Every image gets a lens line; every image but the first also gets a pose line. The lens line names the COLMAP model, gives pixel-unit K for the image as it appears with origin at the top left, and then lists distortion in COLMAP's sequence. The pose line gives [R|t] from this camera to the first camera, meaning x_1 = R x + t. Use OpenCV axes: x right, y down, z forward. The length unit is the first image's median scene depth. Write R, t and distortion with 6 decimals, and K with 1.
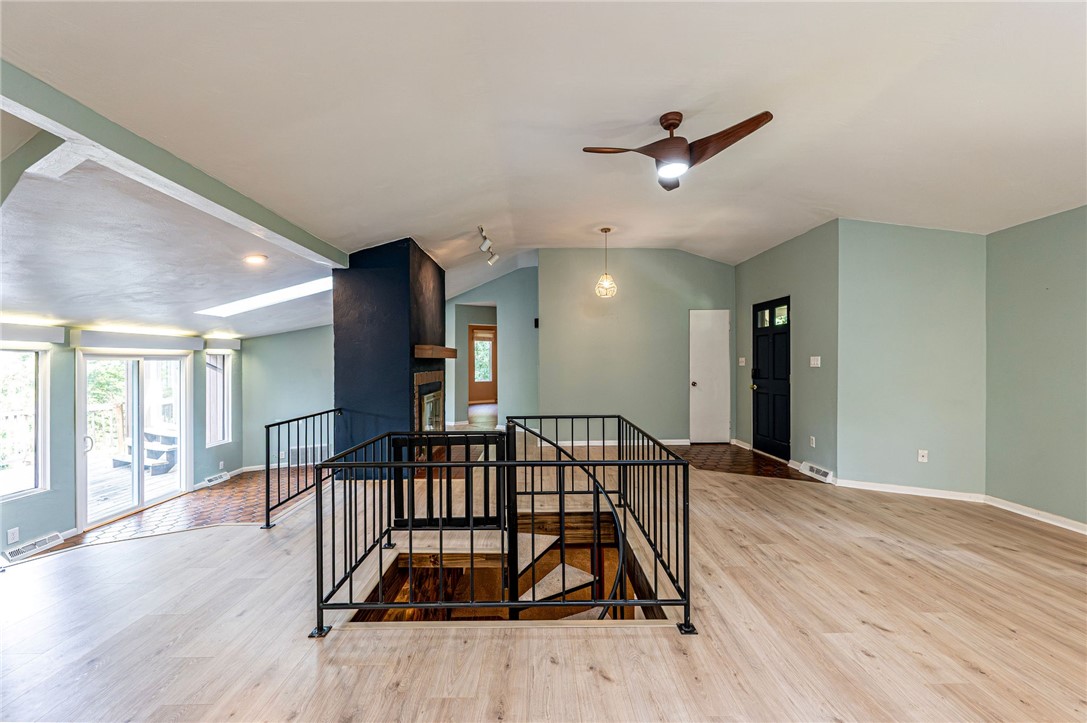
lens RADIAL K [[435.4, 0, 539.7], [0, 435.4, 361.7], [0, 0, 1]] dist [-0.001375, -0.000221]
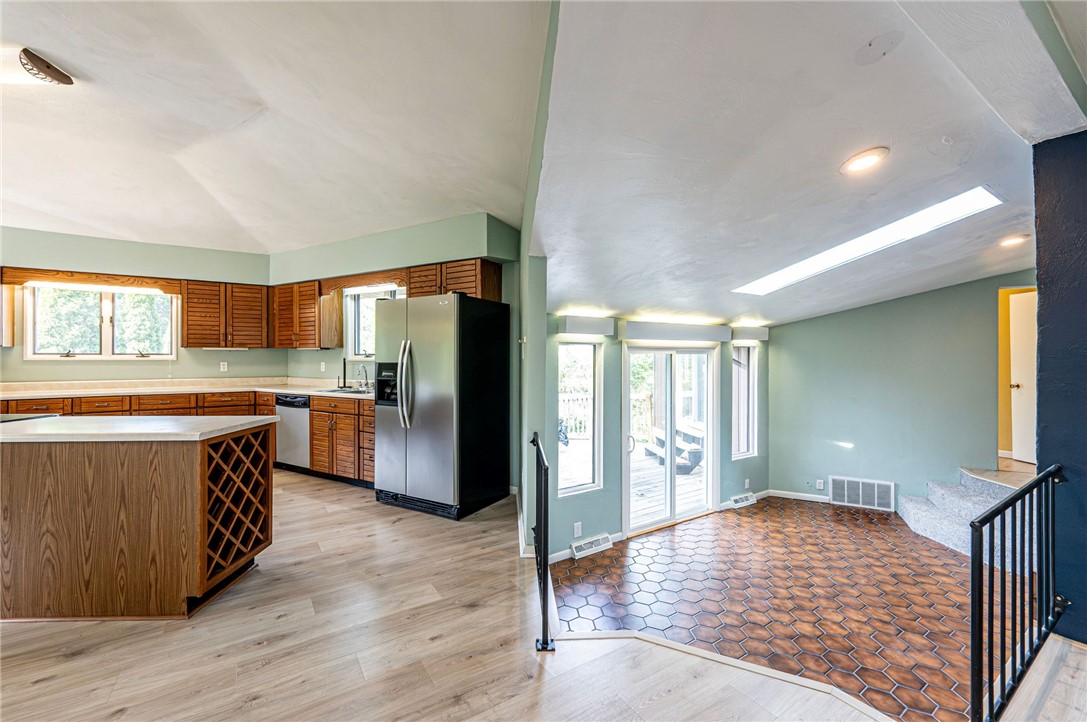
lens RADIAL K [[442.6, 0, 532.5], [0, 442.6, 356.1], [0, 0, 1]] dist [-0.001442, -0.000222]
pose [[0.530412, 0.004074, -0.847730, -0.311123], [-0.003663, 0.999990, 0.002514, 0.000542], [0.847732, 0.001772, 0.530422, 0.284011]]
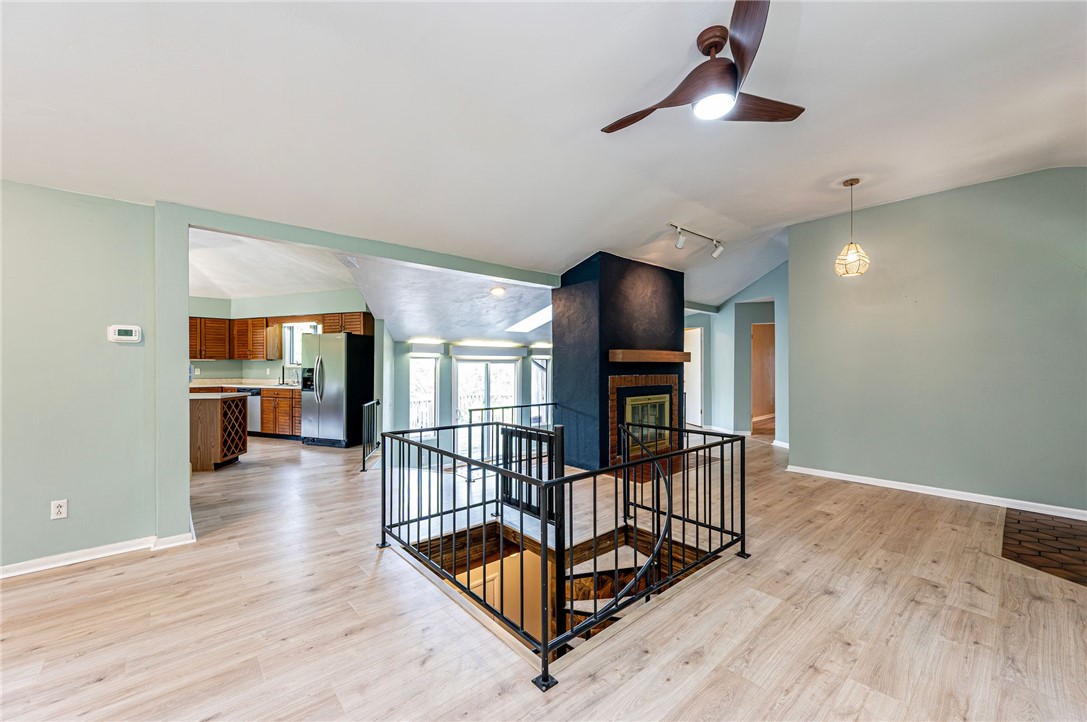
lens RADIAL K [[427.5, 0, 548.3], [0, 427.5, 363.4], [0, 0, 1]] dist [-0.001087, 0.000083]
pose [[0.656750, 0.001685, -0.754107, 0.362566], [-0.004773, 0.999987, -0.001923, -0.001508], [0.754094, 0.004863, 0.656749, 0.170263]]
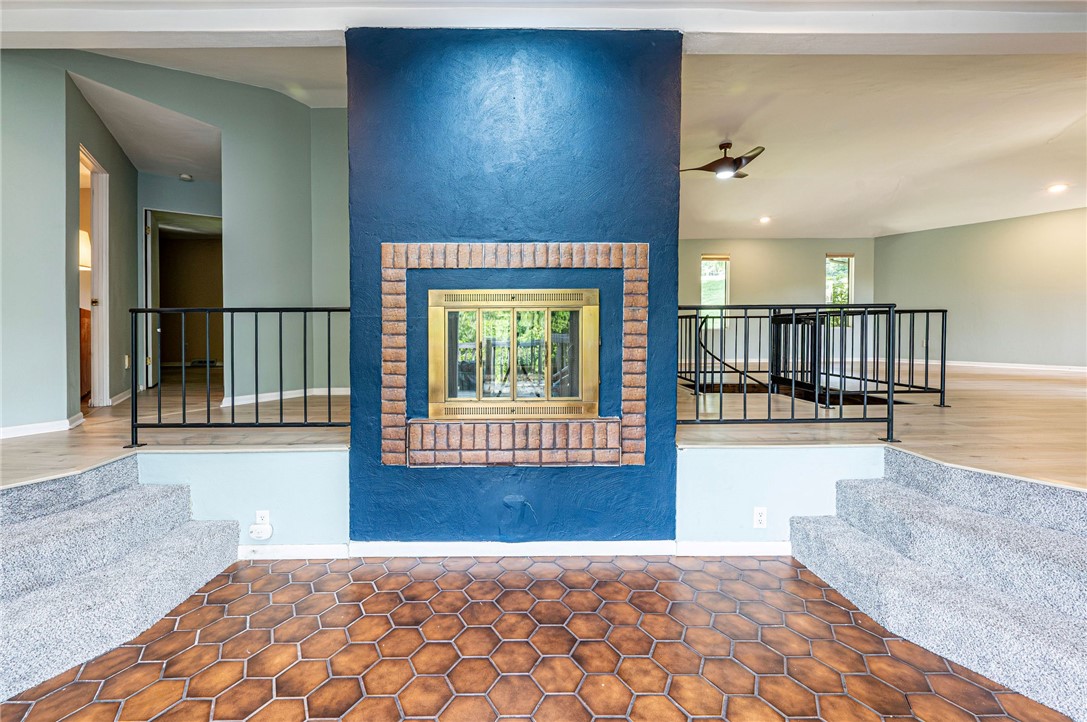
lens RADIAL K [[449.1, 0, 521.7], [0, 449.1, 337.3], [0, 0, 1]] dist [0.000526, 0.000092]
pose [[-0.005301, -0.010307, 0.999933, -0.857597], [0.008740, 0.999908, 0.010353, 0.116048], [-0.999948, 0.008794, -0.005211, 1.008386]]
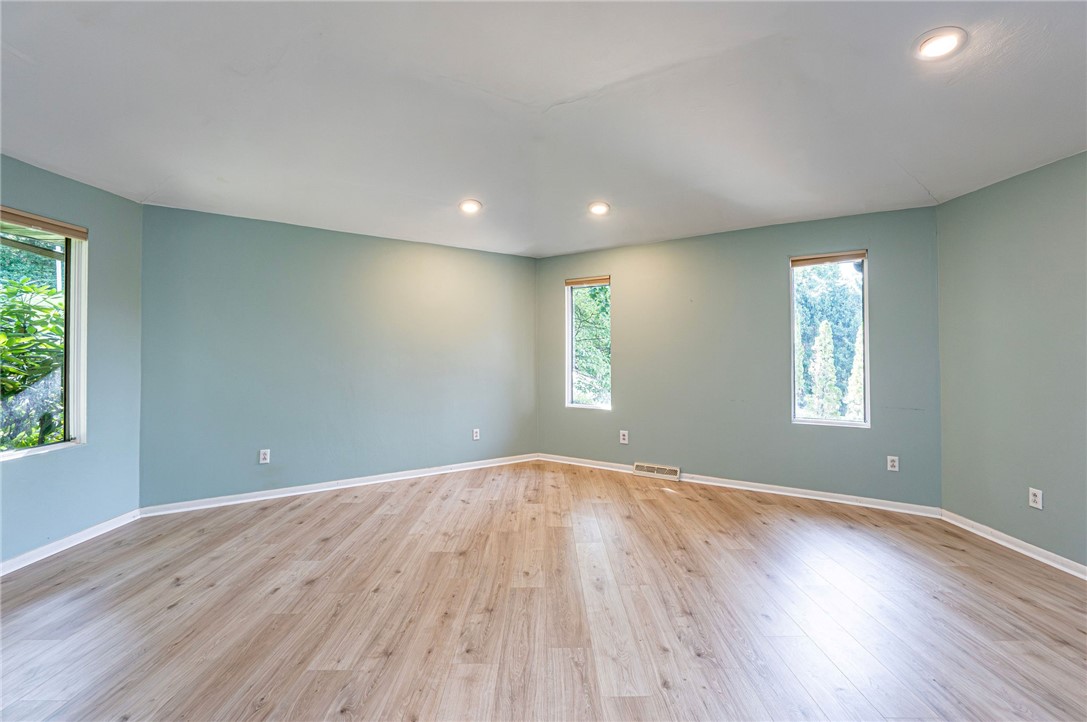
lens RADIAL K [[439.6, 0, 543.4], [0, 439.6, 342.2], [0, 0, 1]] dist [0.000110, 0.000027]
pose [[-0.999863, 0.007365, 0.014841, 0.166704], [0.007144, 0.999864, -0.014857, -0.002392], [-0.014949, -0.014749, -0.999779, 0.345703]]
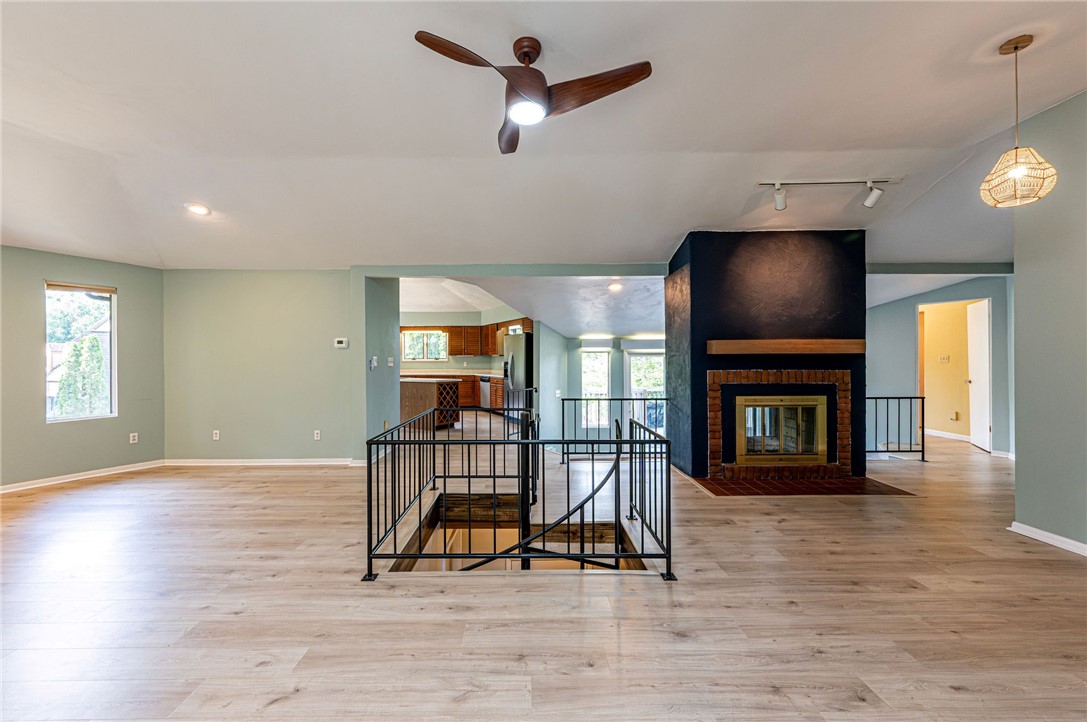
lens RADIAL K [[435.9, 0, 529.8], [0, 435.9, 358.1], [0, 0, 1]] dist [-0.001650, -0.000109]
pose [[-0.005543, 0.002153, -0.999982, 0.586953], [0.003111, 0.999993, 0.002136, -0.003230], [0.999980, -0.003099, -0.005550, 0.546635]]
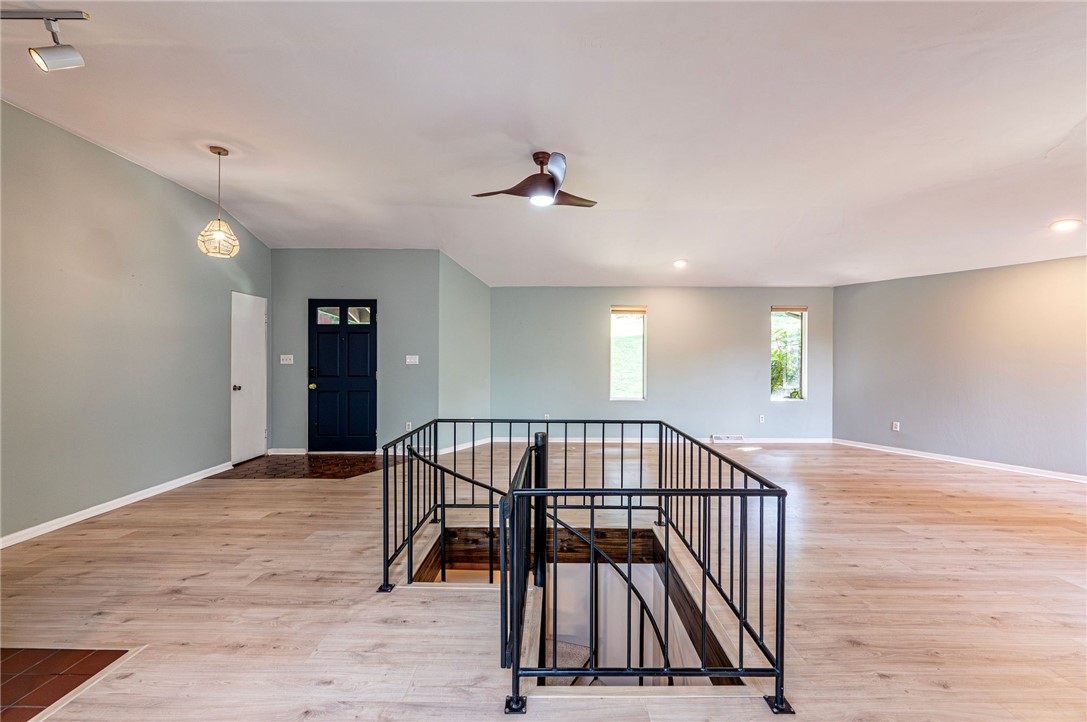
lens RADIAL K [[427.5, 0, 549.5], [0, 427.5, 359.9], [0, 0, 1]] dist [-0.001235, 0.000249]
pose [[0.013656, 0.004221, 0.999898, -0.475859], [-0.003579, 0.999985, -0.004173, 0.003007], [-0.999900, -0.003522, 0.013671, 0.522113]]
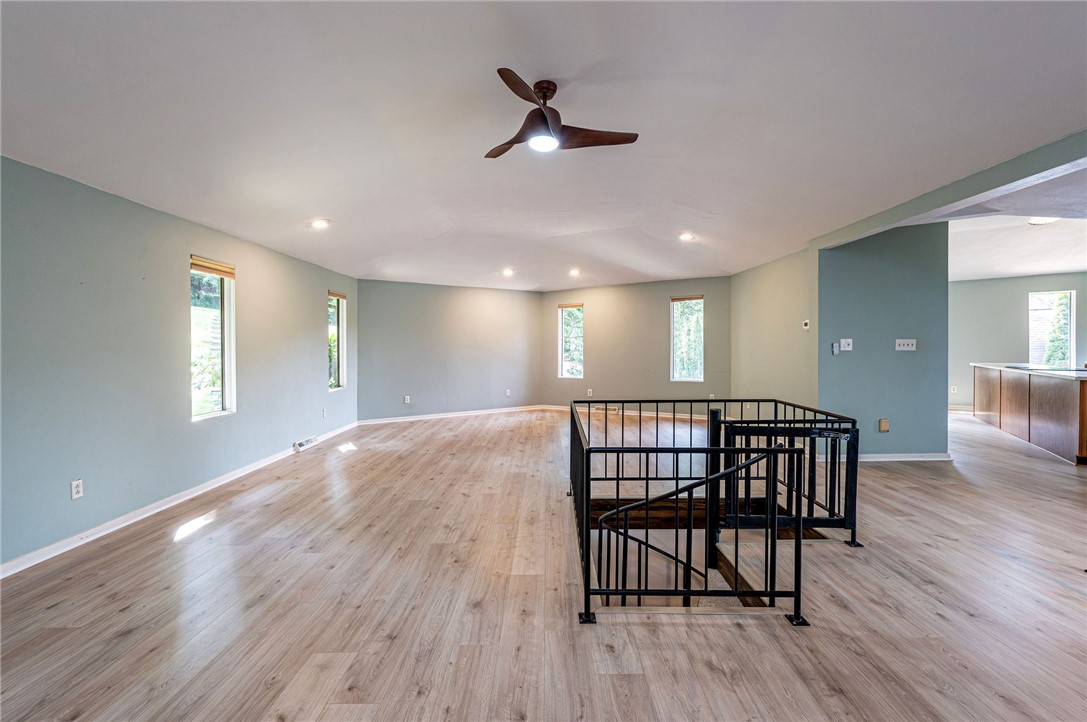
lens RADIAL K [[449.1, 0, 545.5], [0, 449.1, 350.1], [0, 0, 1]] dist [-0.000205, 0.000102]
pose [[-0.999778, 0.014095, 0.015657, 0.153209], [0.014245, 0.999853, 0.009564, -0.000913], [-0.015519, 0.009785, -0.999832, 1.067123]]
